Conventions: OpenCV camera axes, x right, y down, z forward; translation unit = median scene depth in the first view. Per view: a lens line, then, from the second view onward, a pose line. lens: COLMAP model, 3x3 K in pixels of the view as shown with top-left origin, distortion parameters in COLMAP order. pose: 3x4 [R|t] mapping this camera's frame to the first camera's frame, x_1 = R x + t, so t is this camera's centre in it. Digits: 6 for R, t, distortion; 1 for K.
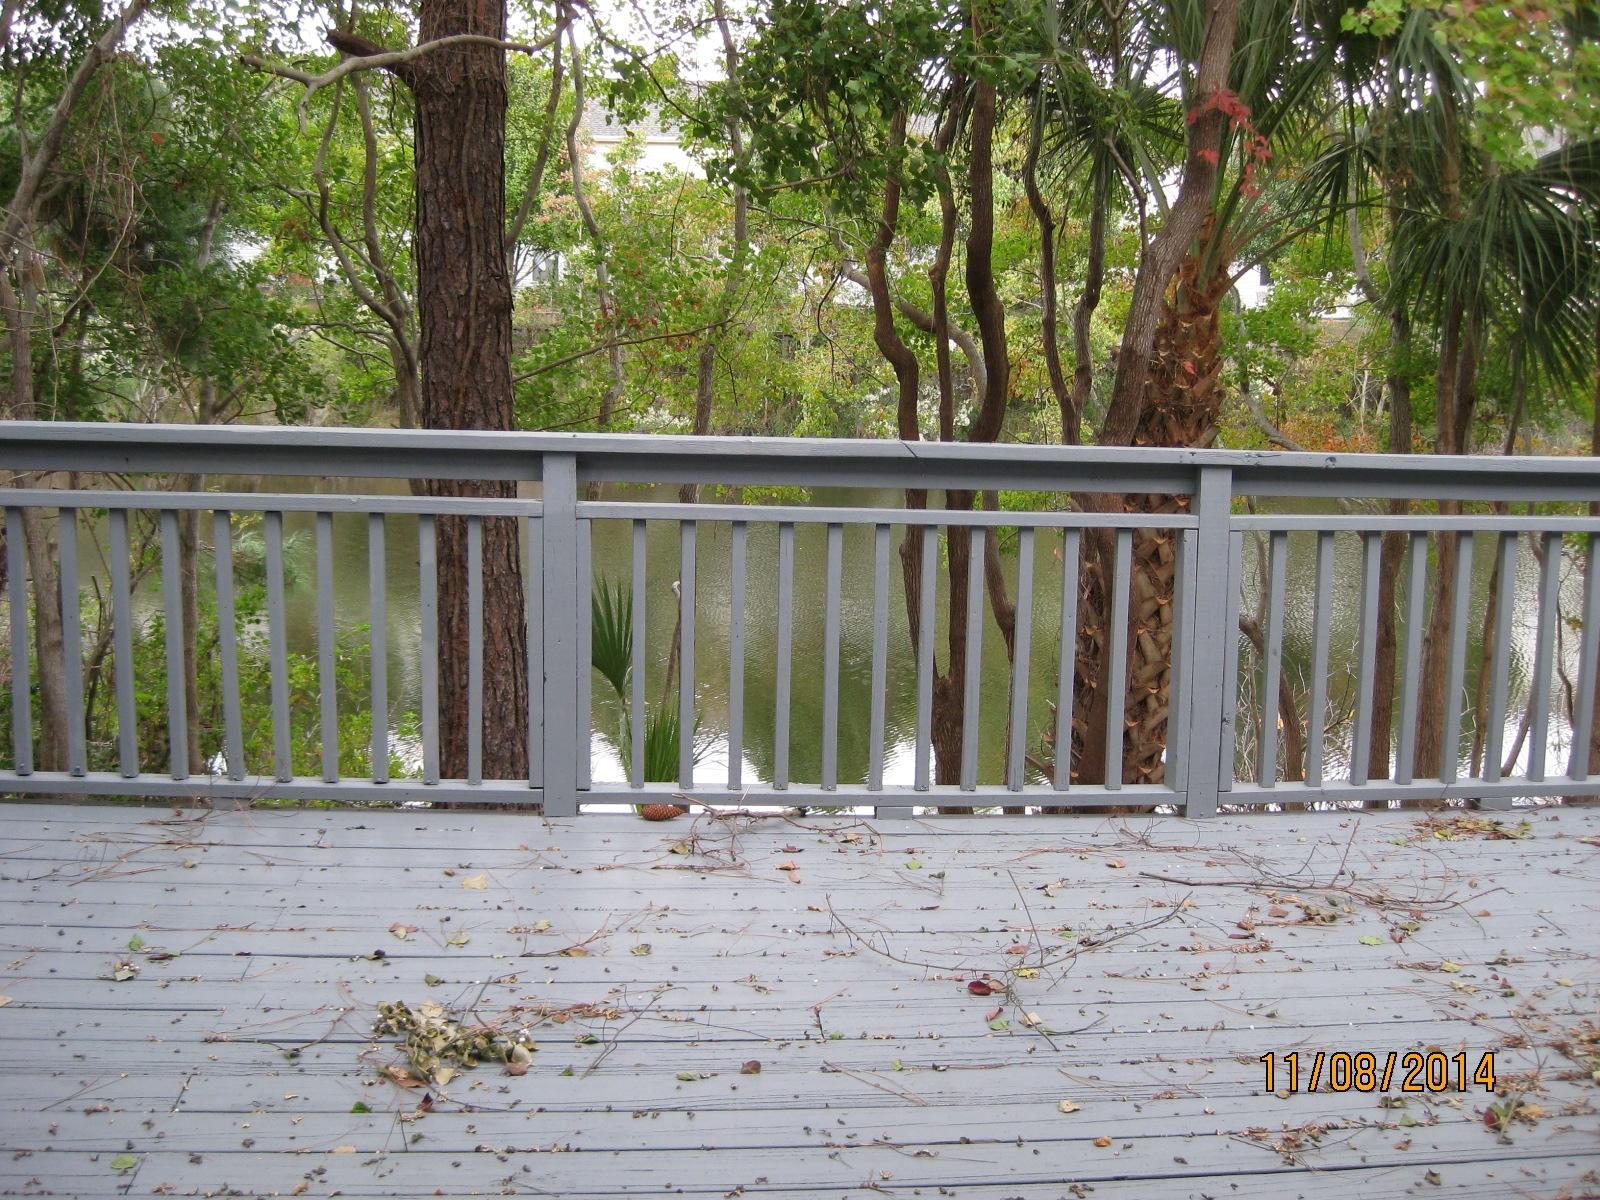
lens RADIAL K [[1749.6, 0, 796.2], [0, 1749.6, 592.0], [0, 0, 1]] dist [-0.158318, 0.064728]
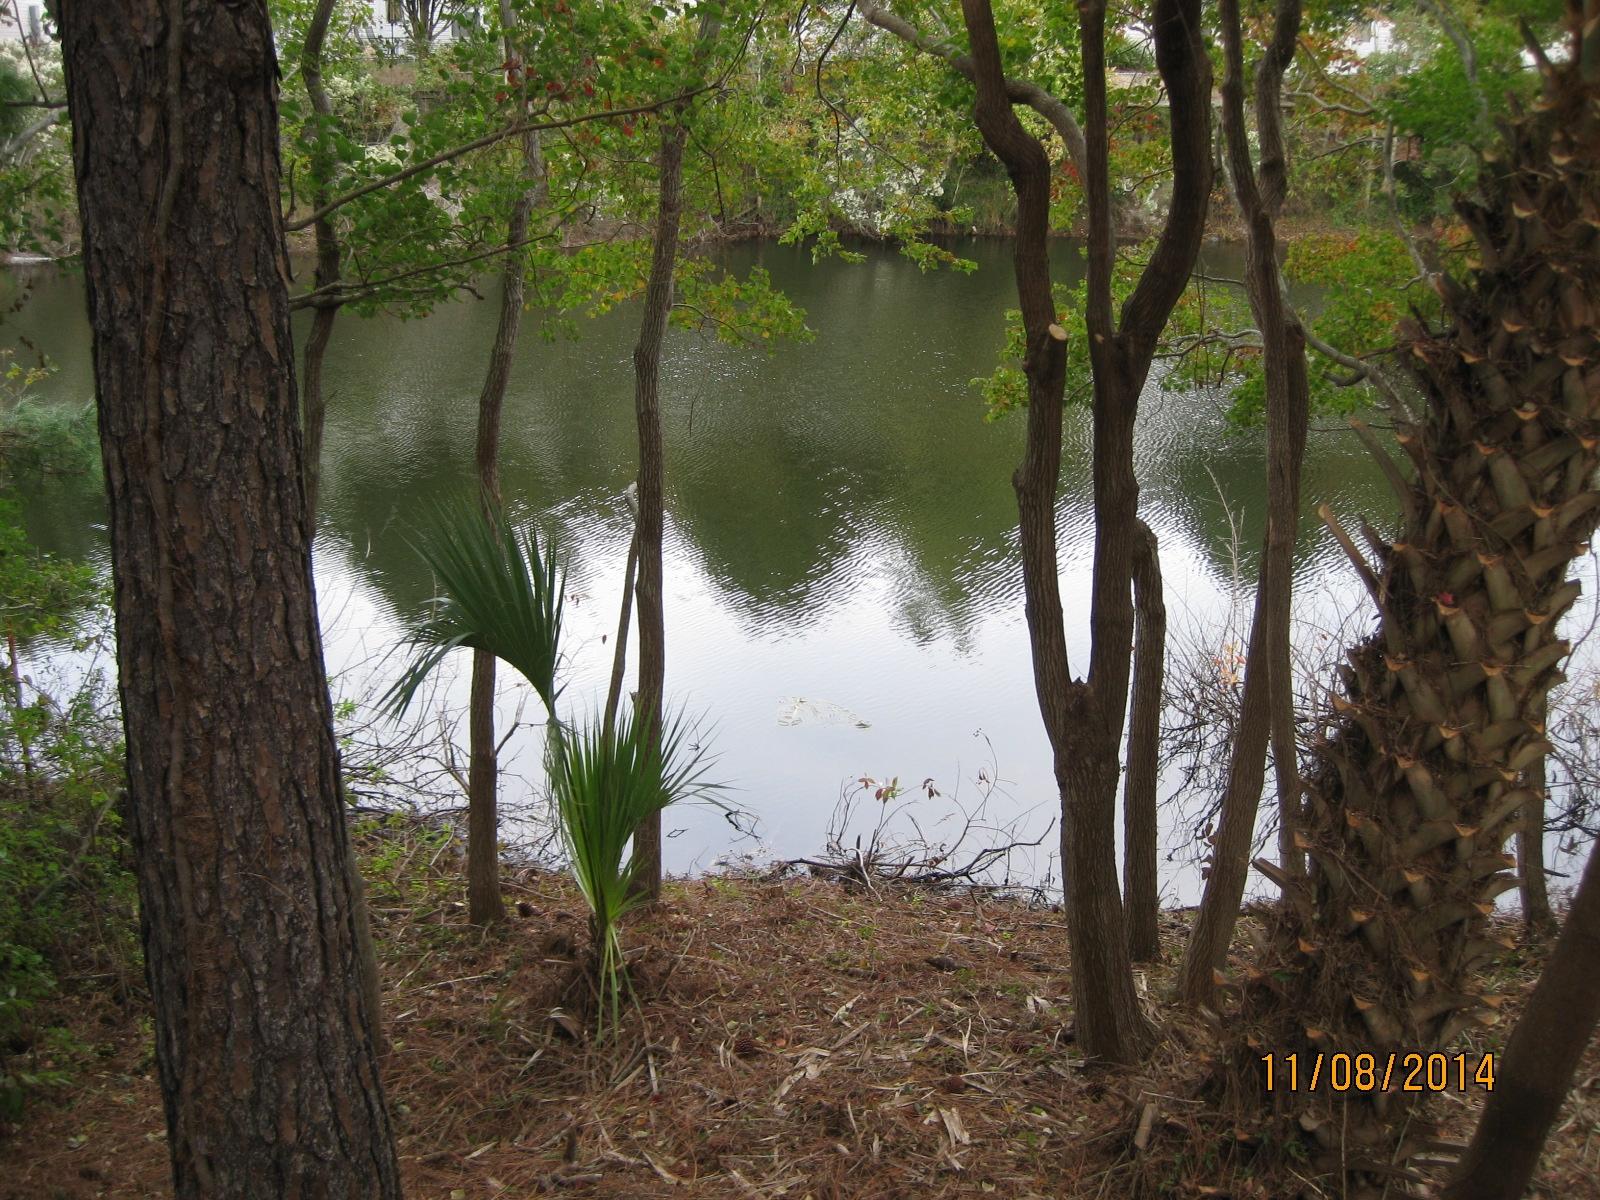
lens RADIAL K [[1749.6, 0, 796.2], [0, 1749.6, 592.0], [0, 0, 1]] dist [-0.158318, 0.064728]
pose [[0.999331, -0.015288, 0.033212, -0.046144], [0.010636, 0.990653, 0.135993, -0.089875], [-0.034980, -0.135549, 0.990153, 0.544748]]
